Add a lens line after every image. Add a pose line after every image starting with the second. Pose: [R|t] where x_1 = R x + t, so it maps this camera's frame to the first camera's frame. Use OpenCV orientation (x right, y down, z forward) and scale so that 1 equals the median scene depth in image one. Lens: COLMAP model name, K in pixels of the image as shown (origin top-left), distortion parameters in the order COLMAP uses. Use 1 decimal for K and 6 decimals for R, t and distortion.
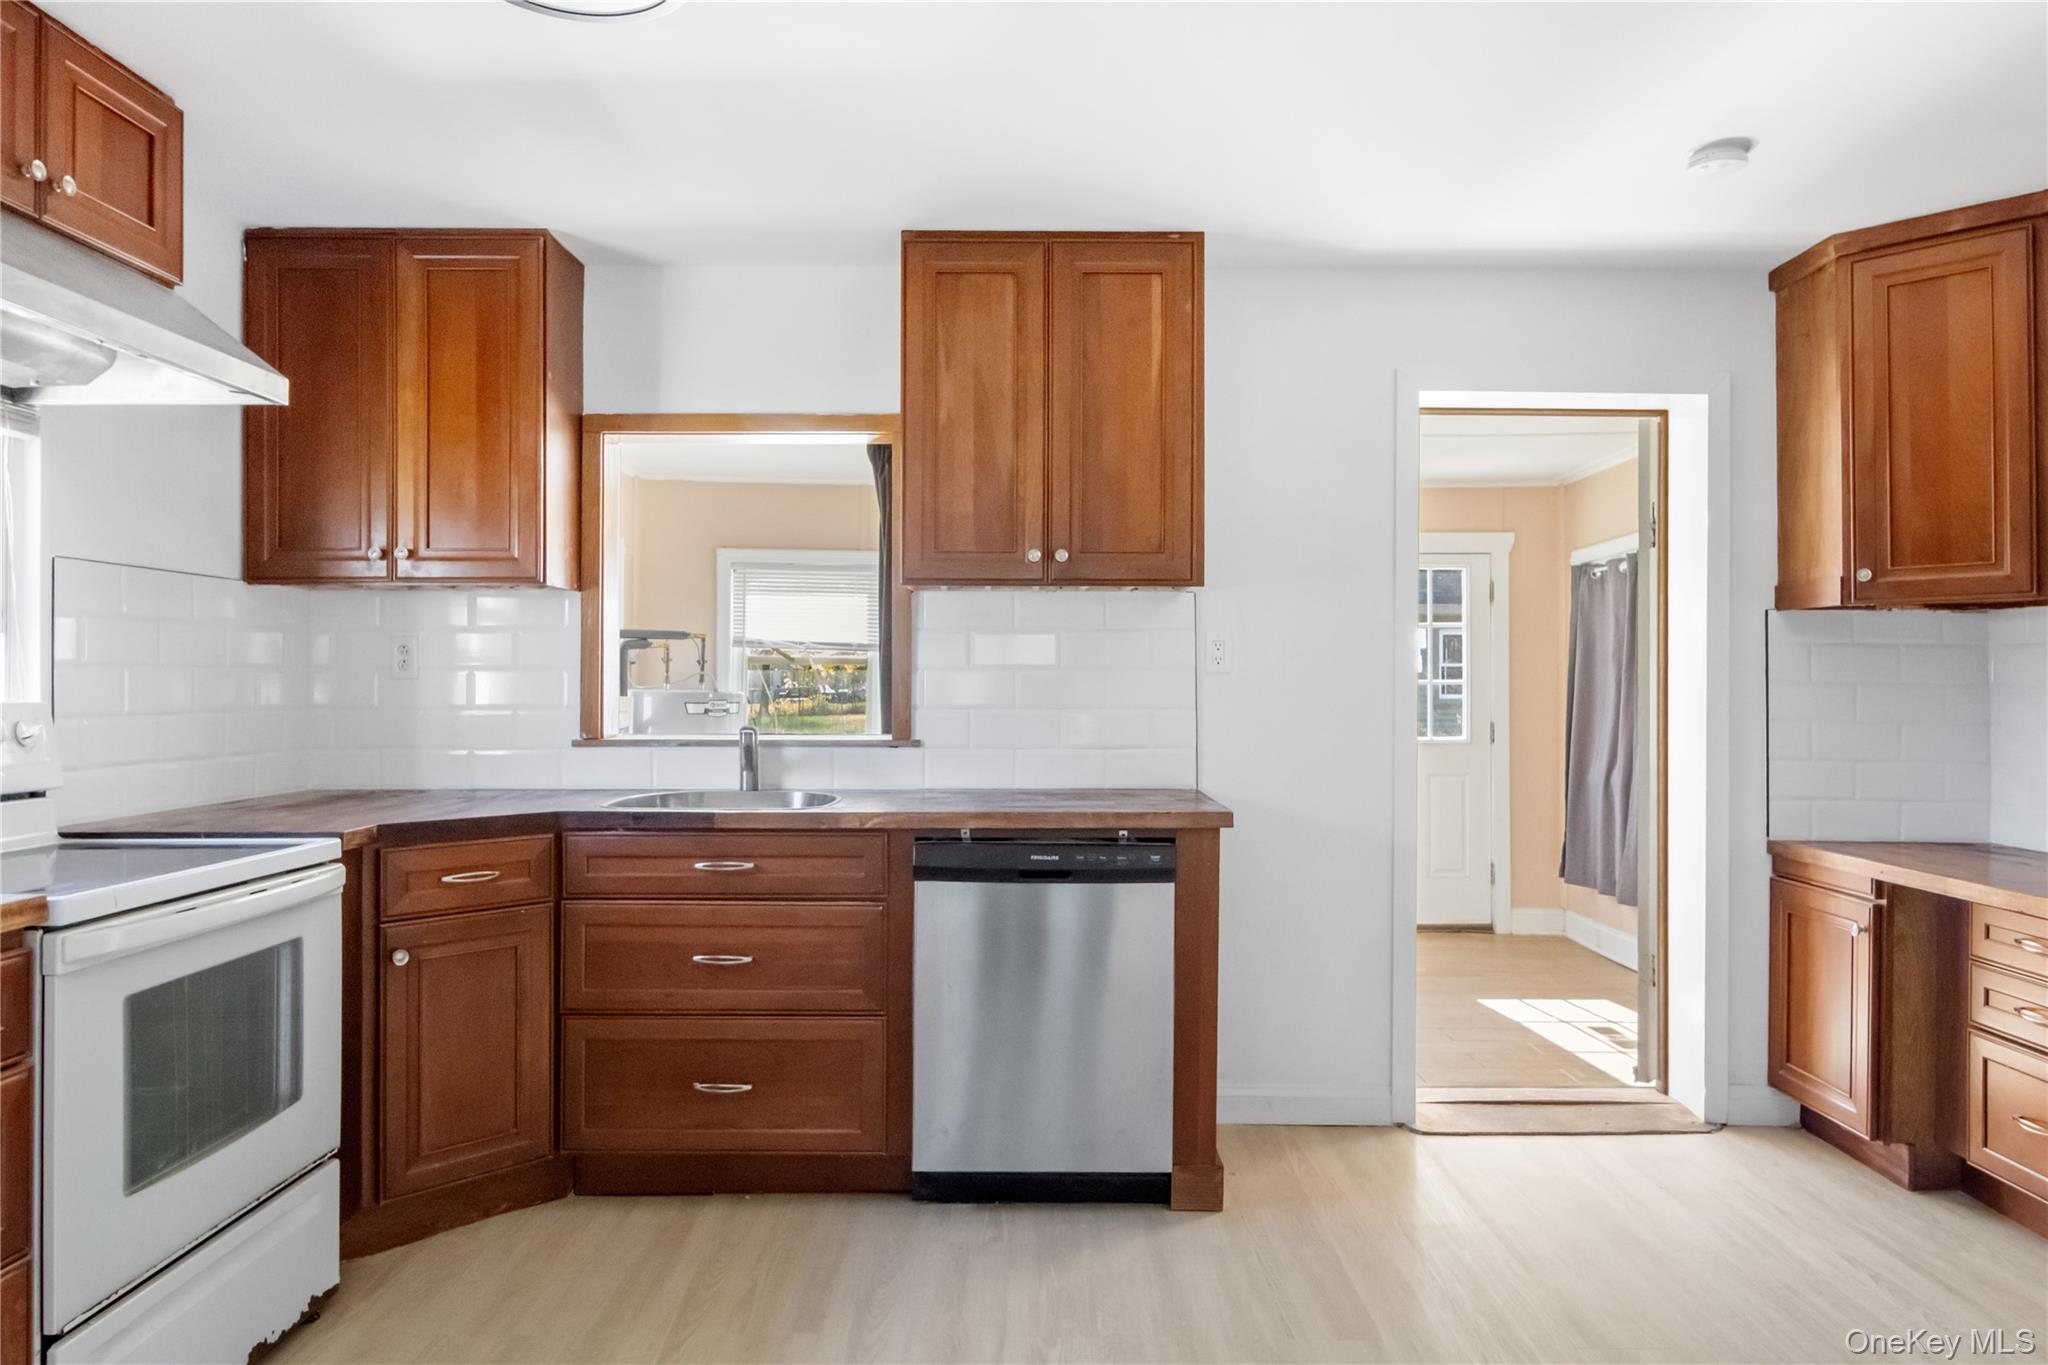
lens RADIAL K [[1318.2, 0, 1007.9], [0, 1318.2, 675.6], [0, 0, 1]] dist [-0.001611, -0.001660]
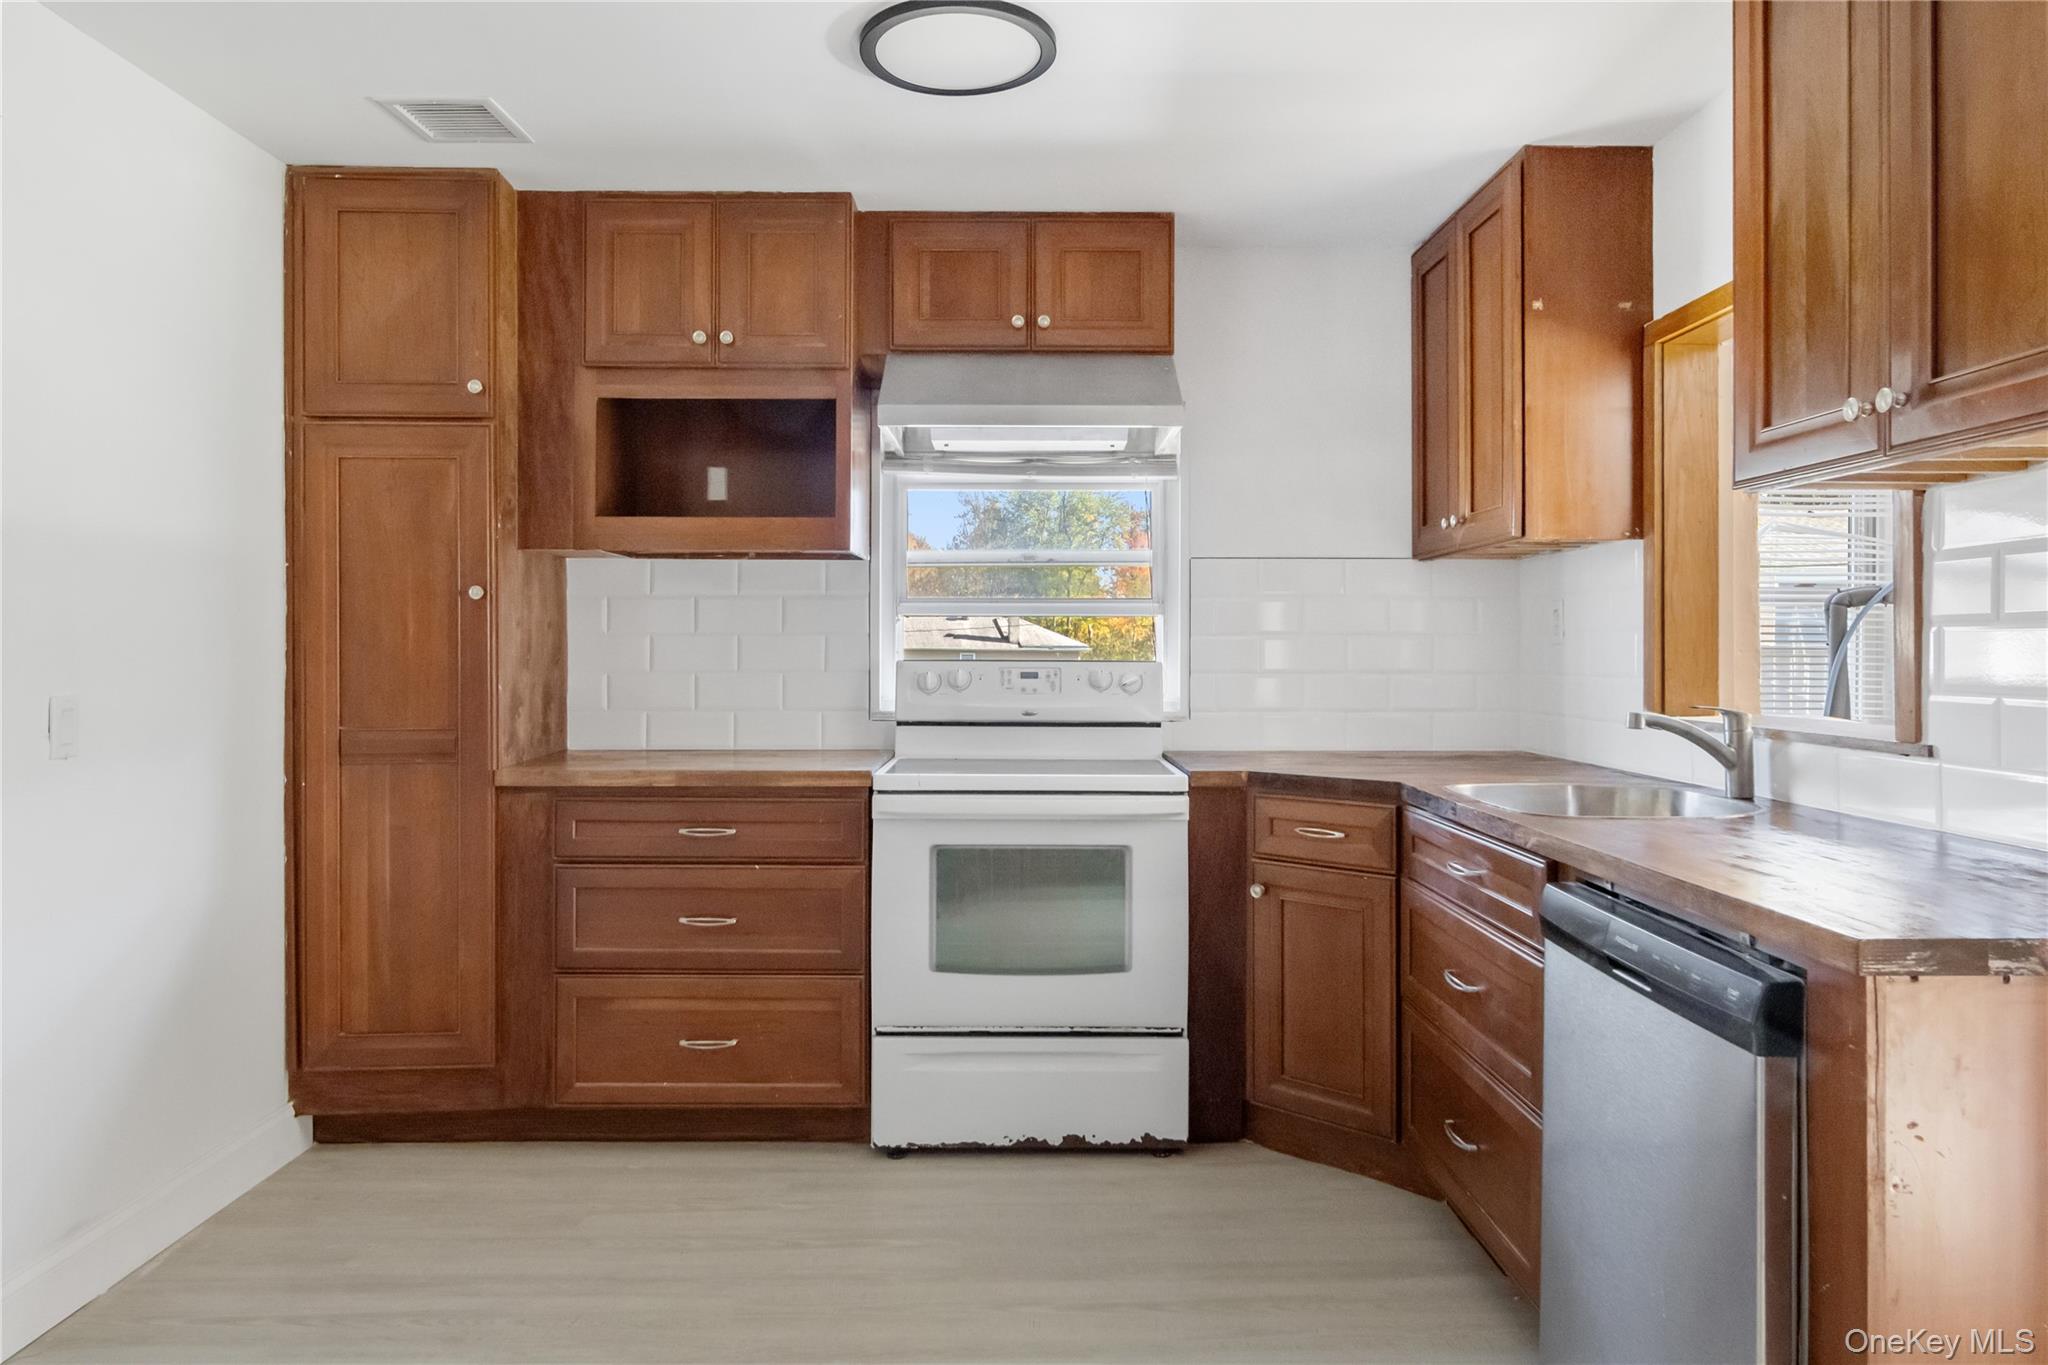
lens RADIAL K [[1296.6, 0, 1056.0], [0, 1296.6, 644.9], [0, 0, 1]] dist [-0.006533, -0.001955]
pose [[0.035203, -0.004599, -0.999370, 0.654031], [0.002971, 0.999985, -0.004497, 0.008064], [0.999376, -0.002811, 0.035216, 0.800515]]
